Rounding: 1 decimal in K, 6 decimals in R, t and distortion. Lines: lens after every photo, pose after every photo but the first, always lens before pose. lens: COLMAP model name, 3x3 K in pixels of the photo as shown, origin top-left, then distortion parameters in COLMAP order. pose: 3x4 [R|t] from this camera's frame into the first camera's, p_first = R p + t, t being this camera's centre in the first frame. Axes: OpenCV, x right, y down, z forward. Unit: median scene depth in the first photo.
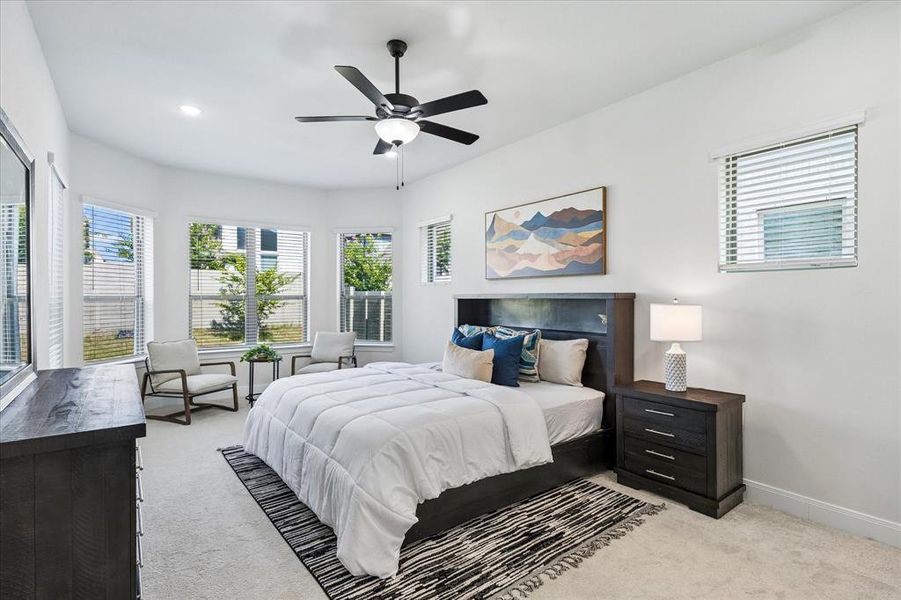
lens RADIAL K [[411.6, 0, 450.5], [0, 411.6, 300.0], [0, 0, 1]] dist [0.000704, -0.000159]
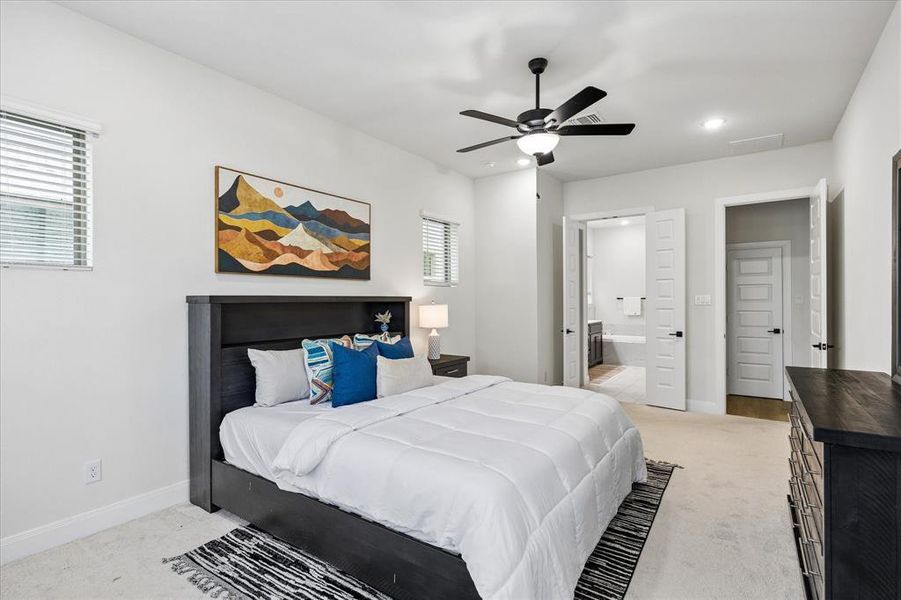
lens RADIAL K [[427.9, 0, 450.1], [0, 427.9, 297.3], [0, 0, 1]] dist [0.001227, 0.000192]
pose [[-0.275465, -0.000416, 0.961311, -0.742771], [0.002802, 0.999995, 0.001235, -0.013268], [-0.961307, 0.003034, -0.275462, 0.978923]]
